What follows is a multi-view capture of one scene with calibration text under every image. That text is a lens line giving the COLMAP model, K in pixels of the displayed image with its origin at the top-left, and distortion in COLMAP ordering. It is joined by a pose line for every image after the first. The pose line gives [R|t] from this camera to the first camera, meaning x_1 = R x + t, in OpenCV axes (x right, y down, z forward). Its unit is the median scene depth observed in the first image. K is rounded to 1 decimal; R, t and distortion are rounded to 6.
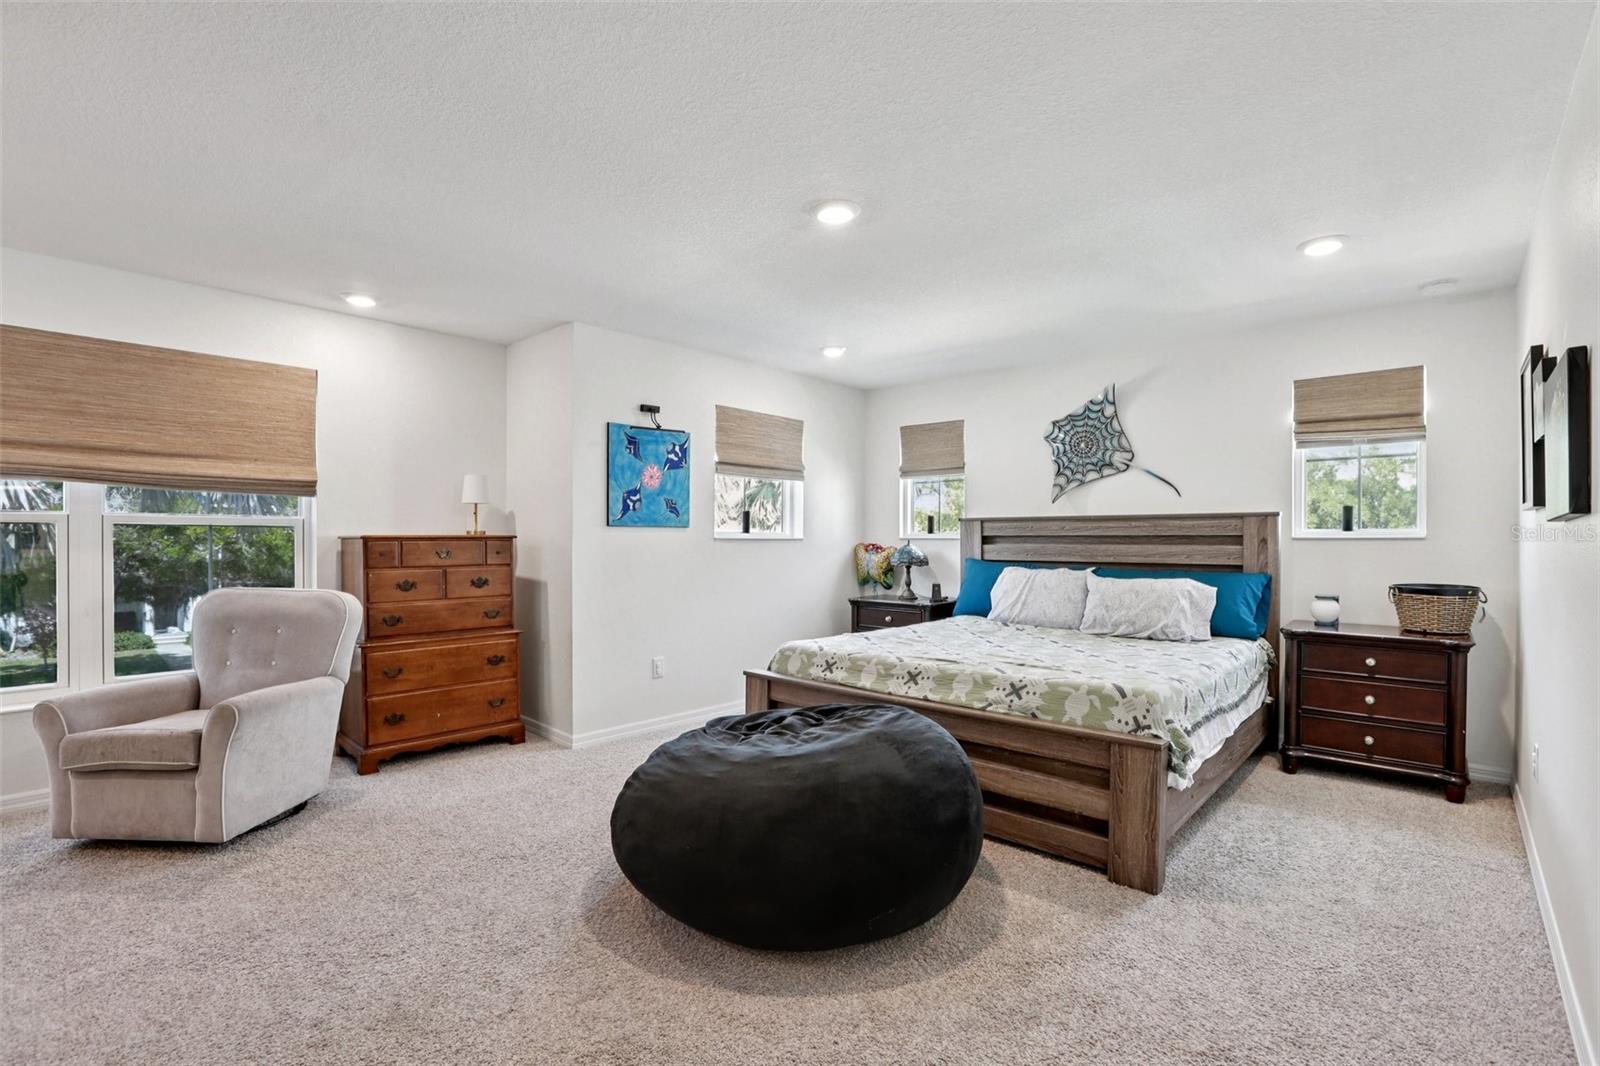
lens RADIAL K [[732.3, 0, 788.2], [0, 732.3, 536.4], [0, 0, 1]] dist [-0.049440, 0.018578]
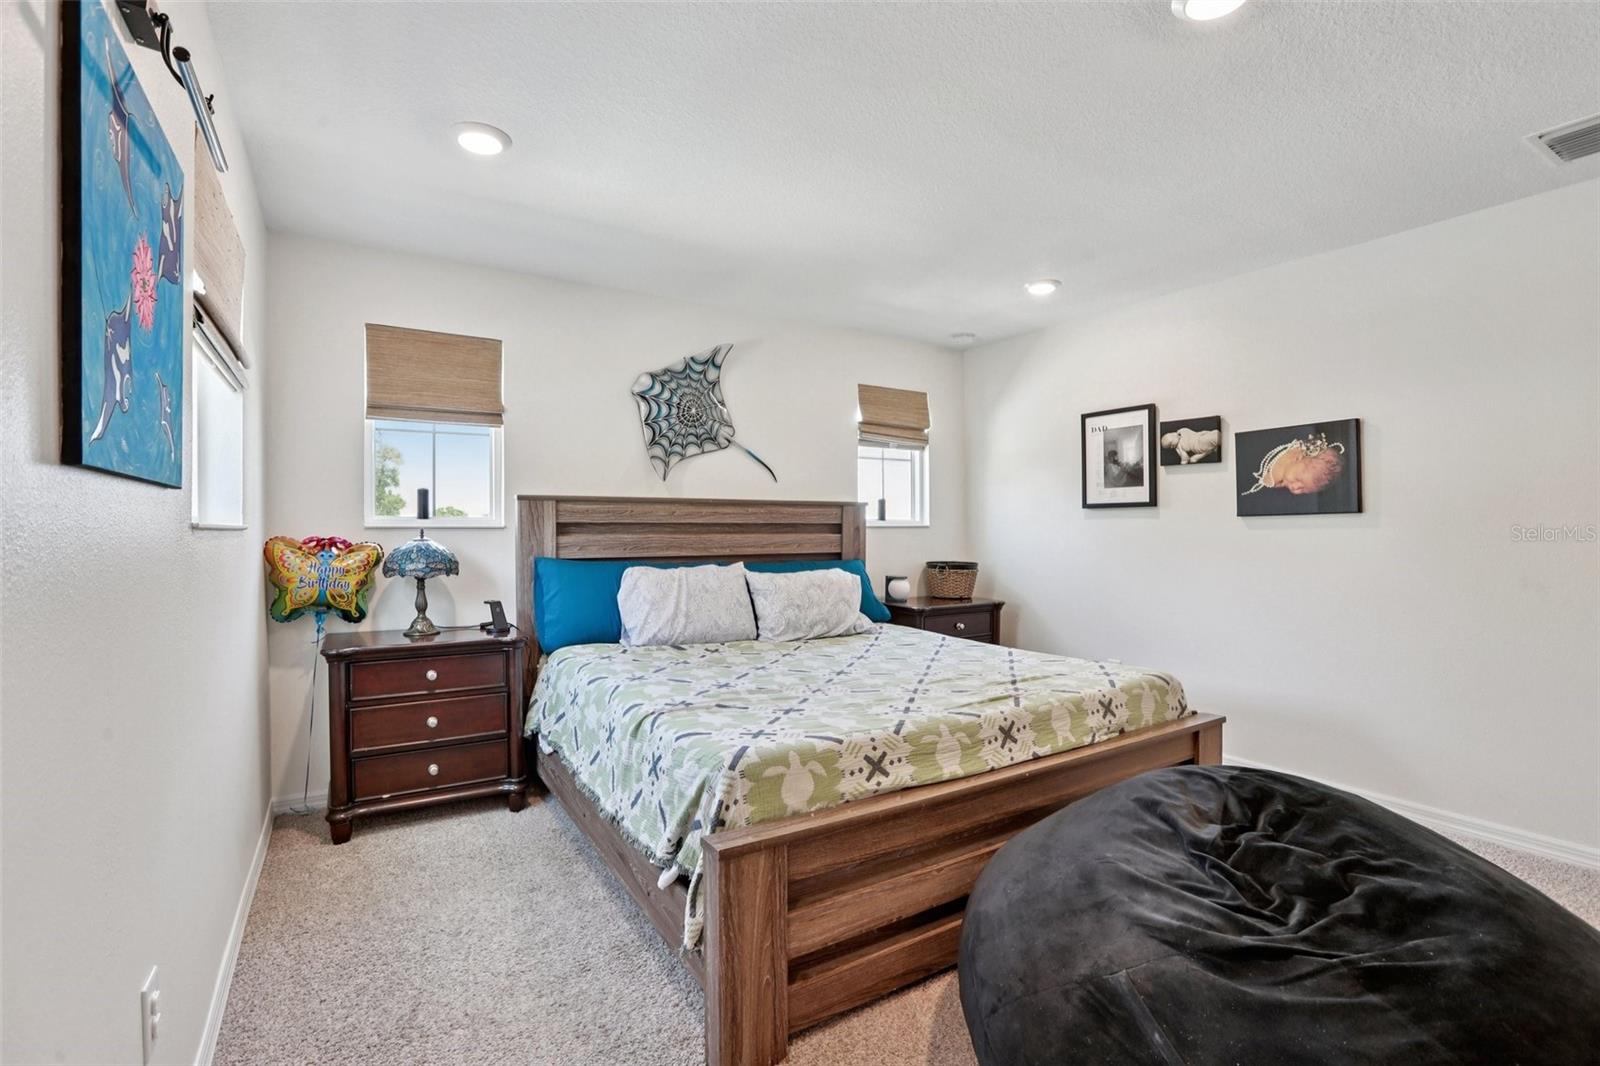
lens RADIAL K [[732.3, 0, 793.4], [0, 732.3, 535.6], [0, 0, 1]] dist [-0.049440, 0.018578]
pose [[0.267673, -0.010679, 0.963451, -0.374590], [-0.001574, 0.999932, 0.011520, 0.003318], [-0.963509, -0.004600, 0.267638, 0.729909]]
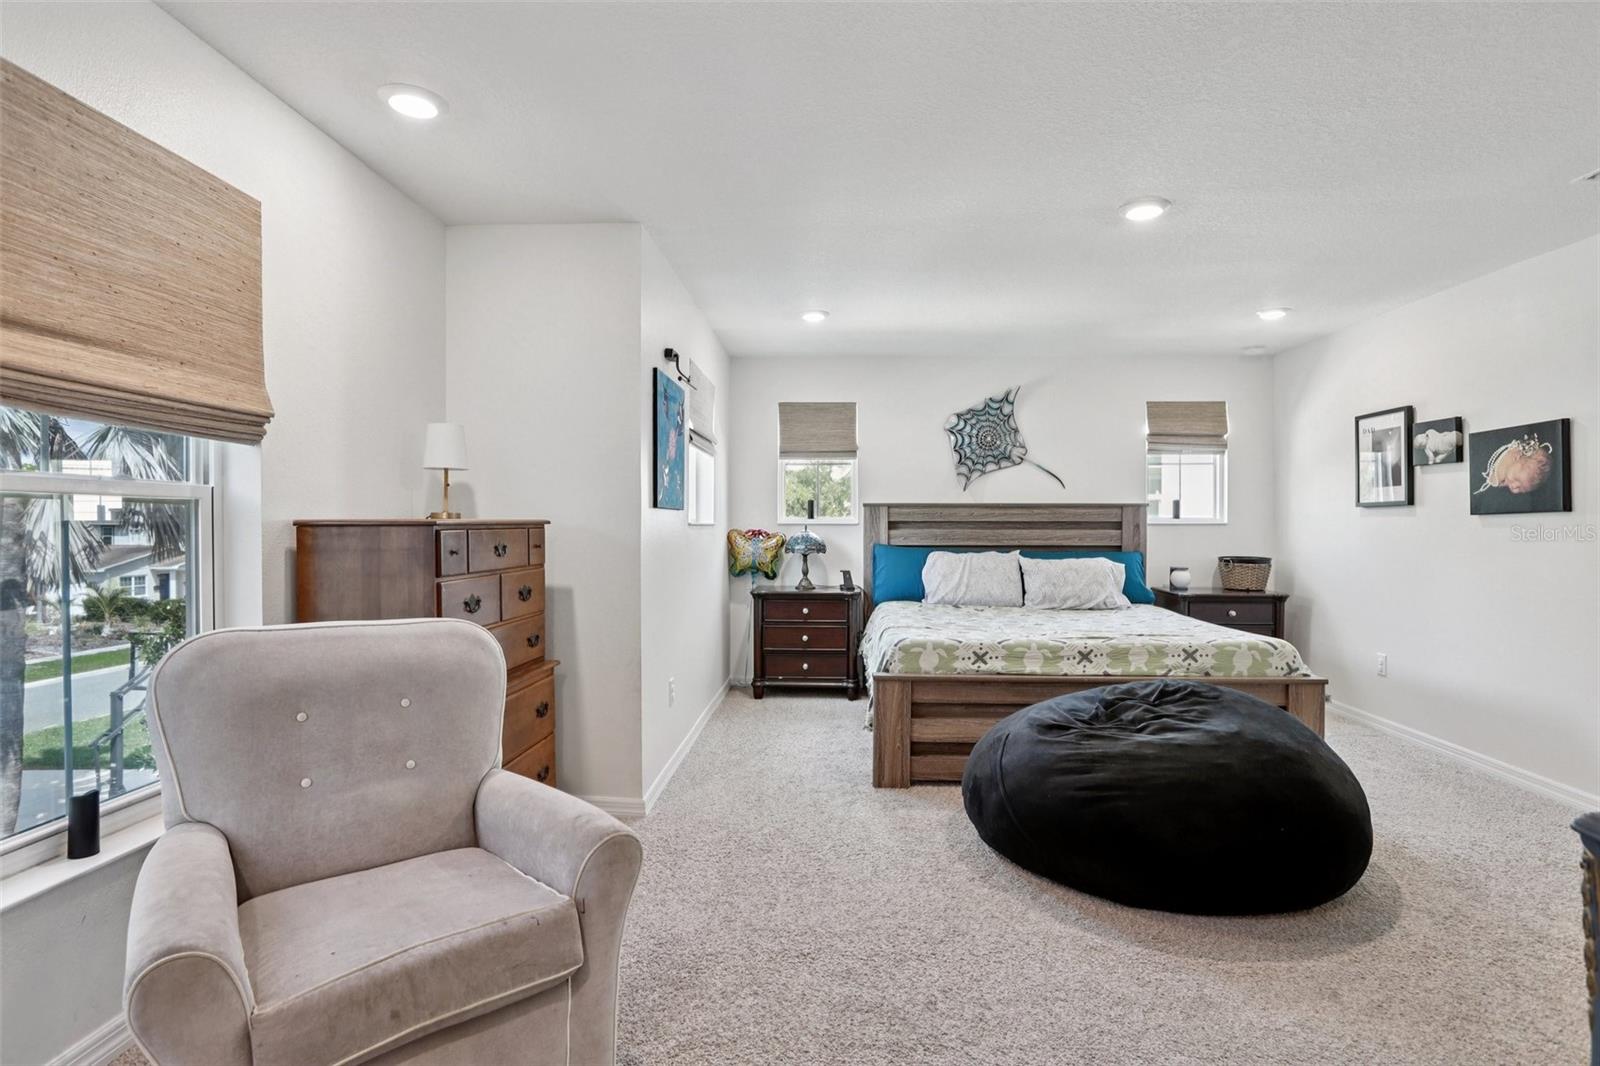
lens RADIAL K [[809.6, 0, 796.9], [0, 809.6, 526.4], [0, 0, 1]] dist [-0.030008, 0.010543]
pose [[0.767265, -0.002278, 0.641326, -0.644598], [-0.002099, 0.999979, 0.006063, -0.000406], [-0.641327, -0.005998, 0.767244, 0.271015]]
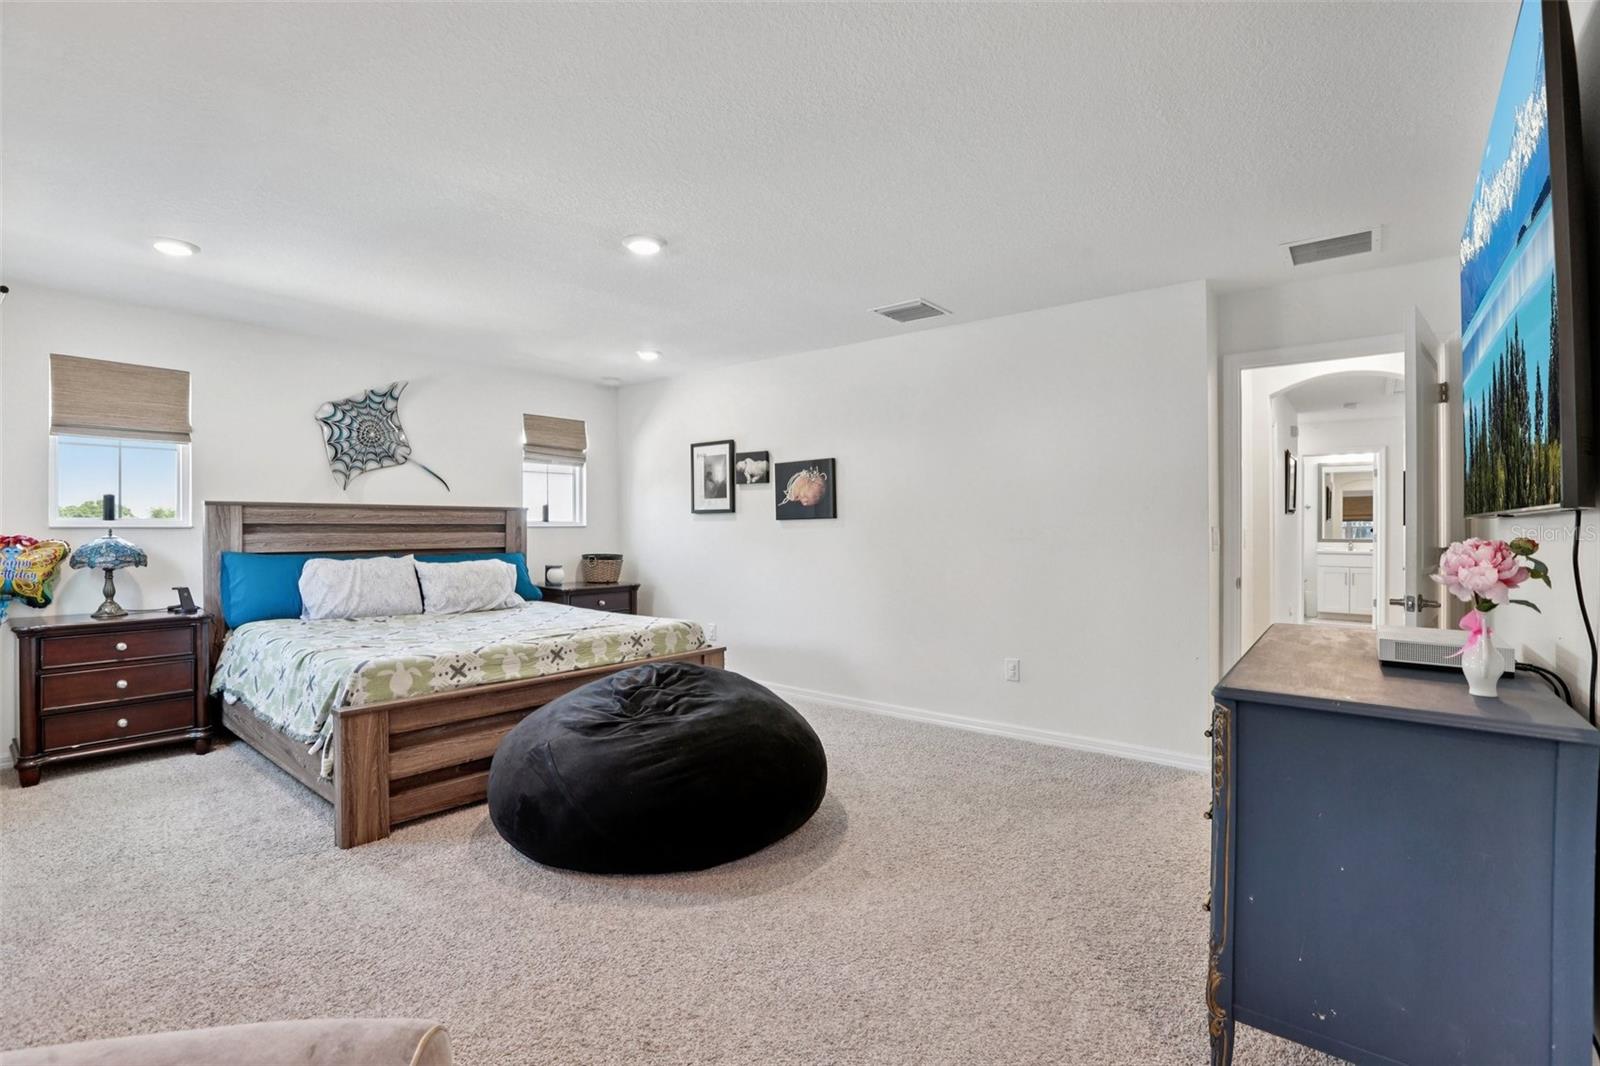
lens RADIAL K [[732.3, 0, 794.8], [0, 732.3, 525.8], [0, 0, 1]] dist [-0.049440, 0.018578]
pose [[-0.058437, 0.000499, 0.998291, -0.674279], [-0.001956, 0.999998, -0.000615, 0.000725], [-0.998289, -0.001989, -0.058436, 0.512038]]
